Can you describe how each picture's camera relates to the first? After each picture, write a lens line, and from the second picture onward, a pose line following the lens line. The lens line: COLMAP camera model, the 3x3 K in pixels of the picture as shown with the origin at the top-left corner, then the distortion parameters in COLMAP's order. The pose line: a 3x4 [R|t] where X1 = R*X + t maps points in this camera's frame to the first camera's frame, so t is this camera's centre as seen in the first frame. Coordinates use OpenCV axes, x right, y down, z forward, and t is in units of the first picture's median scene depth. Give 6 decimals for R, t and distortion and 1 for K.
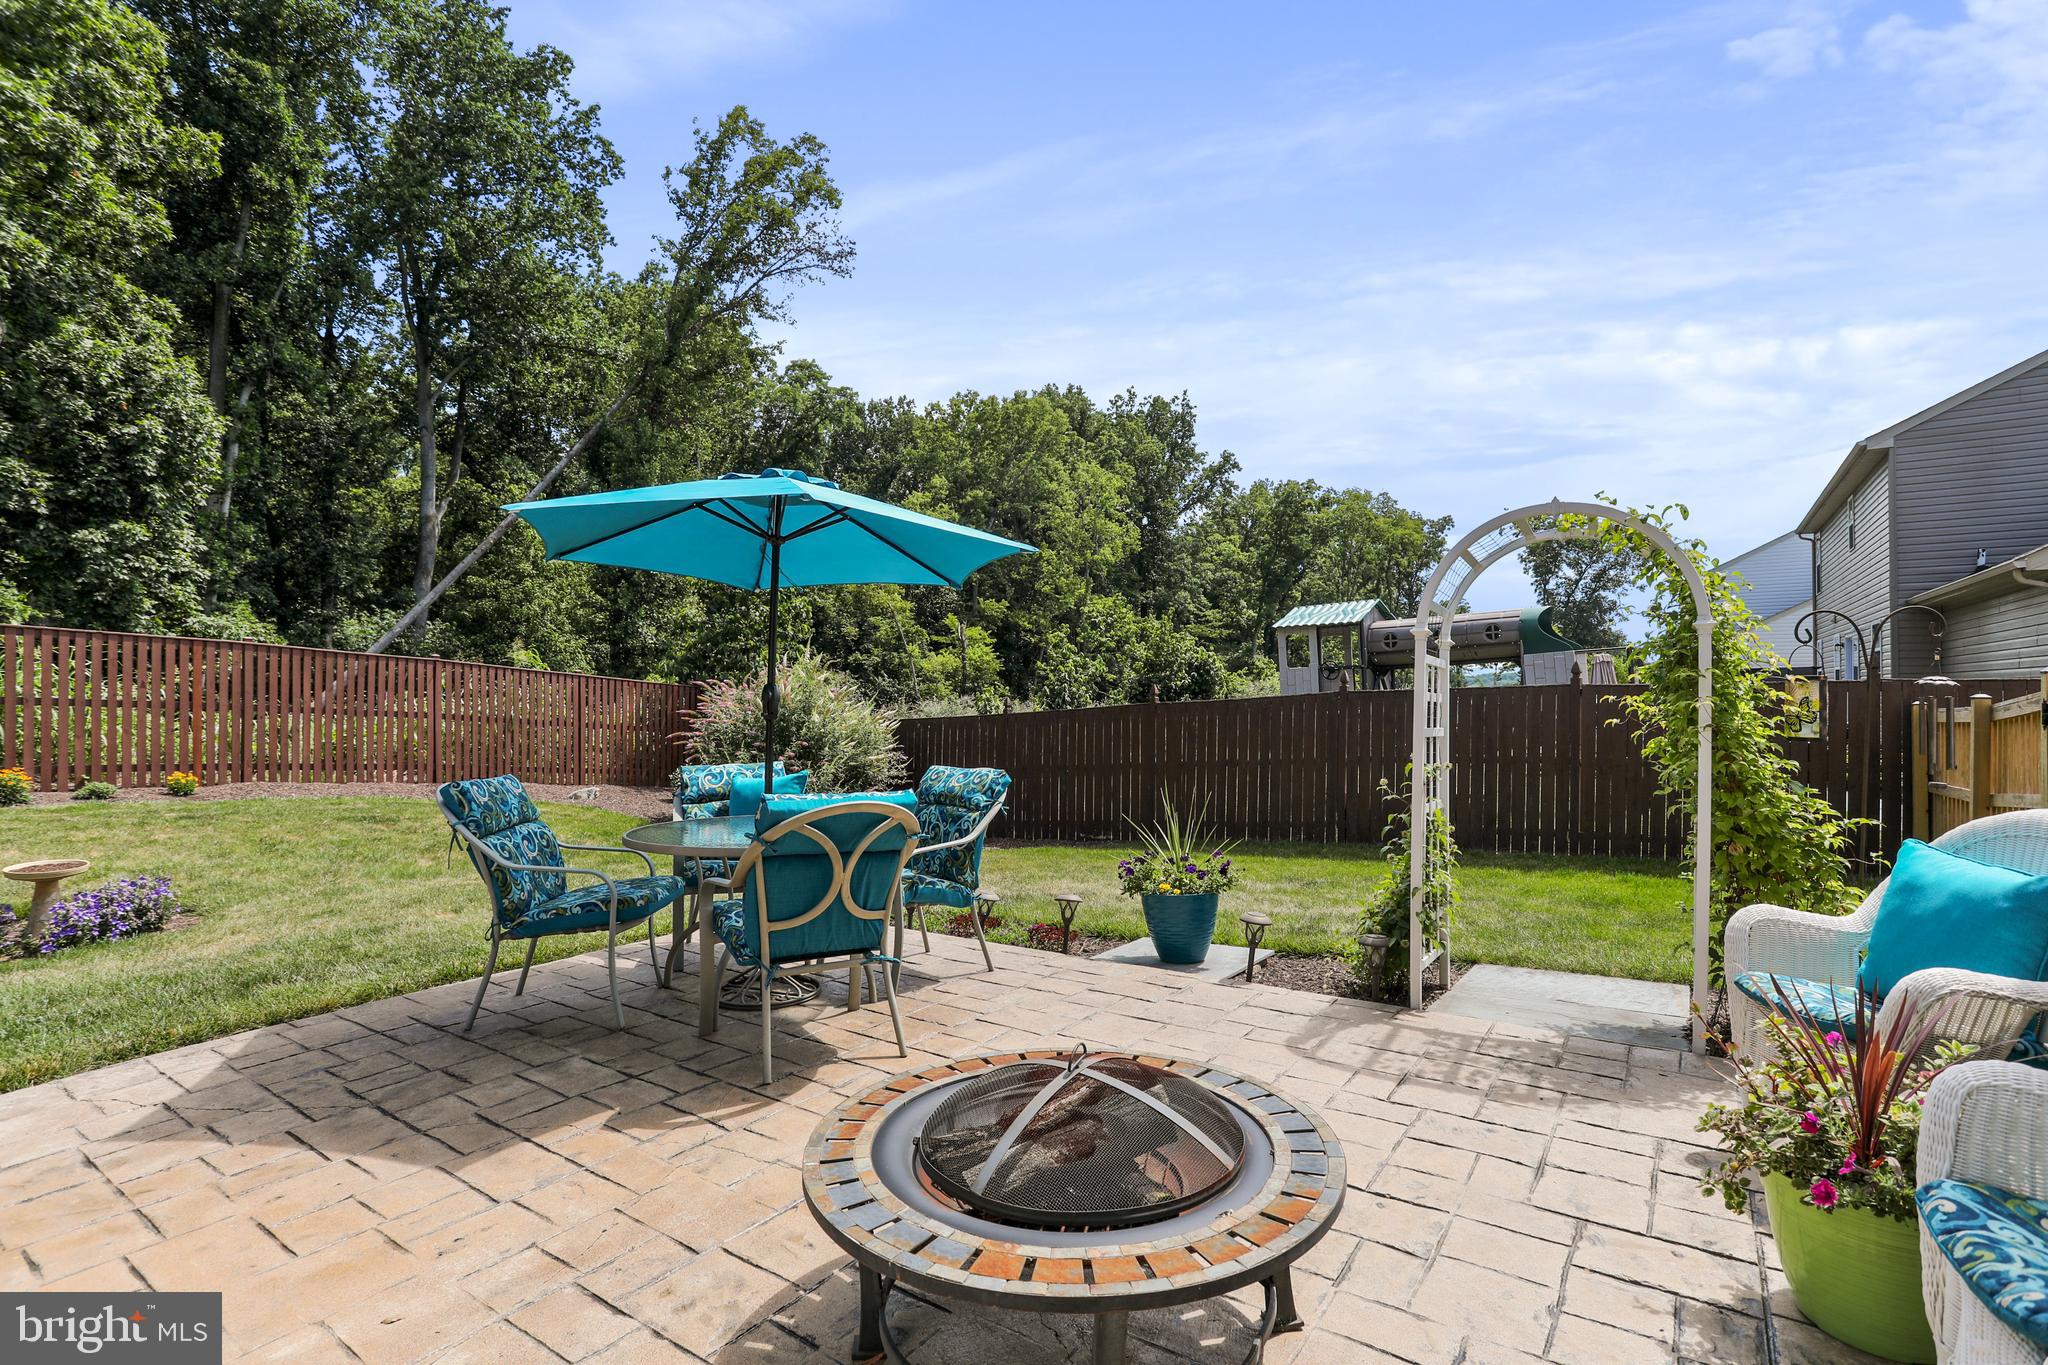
lens RADIAL K [[991.1, 0, 1025.5], [0, 991.1, 688.2], [0, 0, 1]] dist [-0.044400, 0.019515]
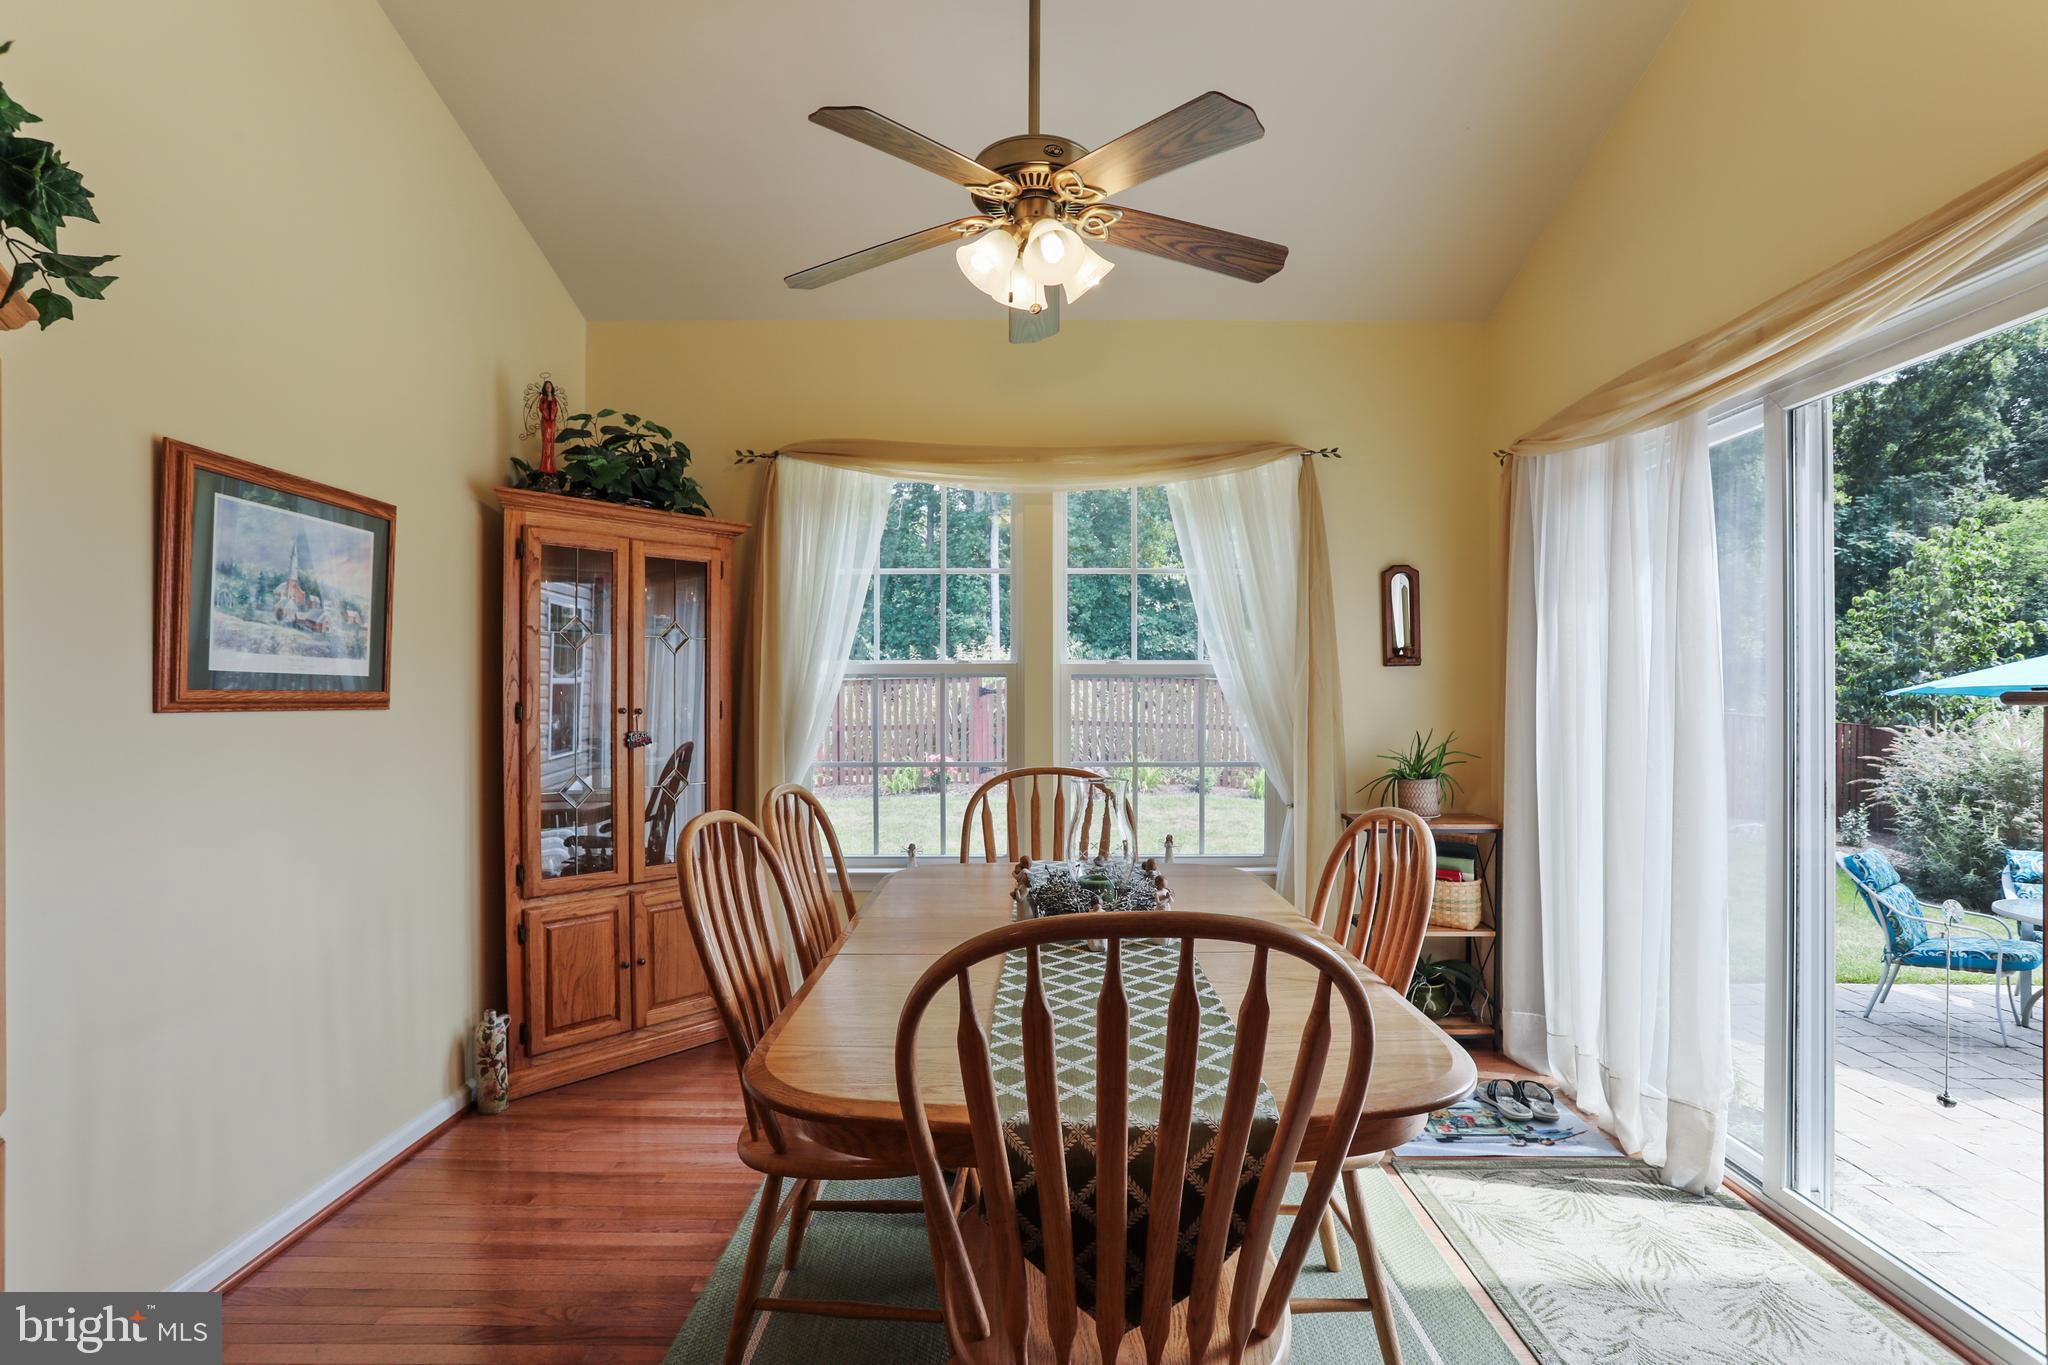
lens RADIAL K [[991.1, 0, 1025.5], [0, 991.1, 688.2], [0, 0, 1]] dist [-0.044400, 0.019515]
pose [[0.554638, -0.000217, -0.832092, -0.016828], [-0.005189, 0.999980, -0.003720, -0.060343], [0.832076, 0.006381, 0.554625, -0.369254]]
